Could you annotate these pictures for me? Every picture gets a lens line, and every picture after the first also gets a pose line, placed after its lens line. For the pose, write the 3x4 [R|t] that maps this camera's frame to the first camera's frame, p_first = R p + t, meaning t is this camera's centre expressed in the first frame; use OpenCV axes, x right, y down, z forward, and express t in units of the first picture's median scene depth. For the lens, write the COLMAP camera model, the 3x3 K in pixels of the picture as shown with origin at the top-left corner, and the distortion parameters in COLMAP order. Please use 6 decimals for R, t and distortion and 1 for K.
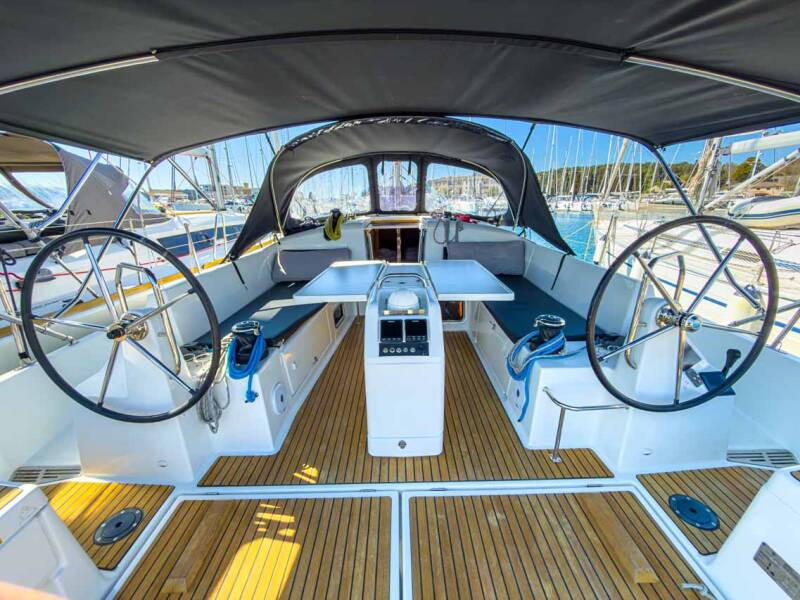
lens RADIAL K [[319.1, 0, 397.6], [0, 319.1, 301.3], [0, 0, 1]] dist [-0.003797, 0.000749]
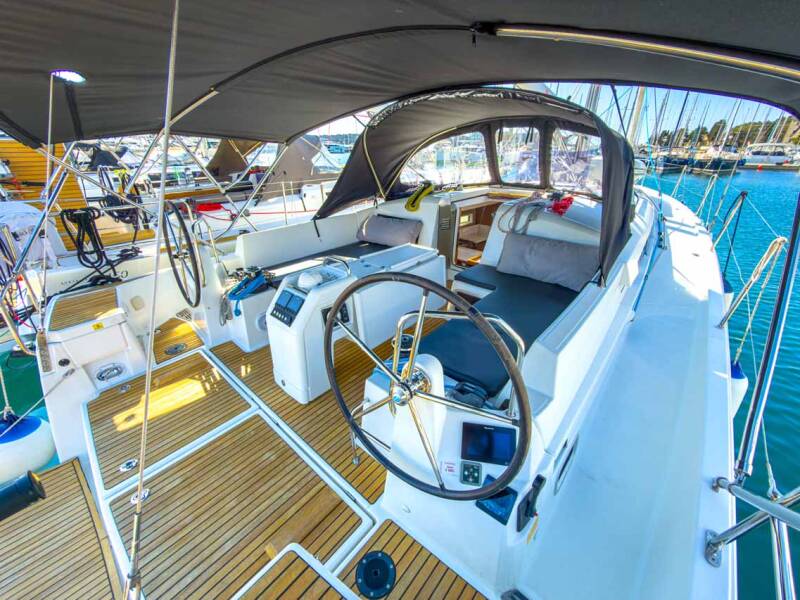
lens RADIAL K [[319.1, 0, 395.5], [0, 319.1, 299.2], [0, 0, 1]] dist [-0.003797, 0.000749]
pose [[0.740539, 0.299424, -0.601621, 0.467125], [-0.211289, 0.953592, 0.214521, -0.121803], [0.637933, -0.031745, 0.769437, 0.118735]]
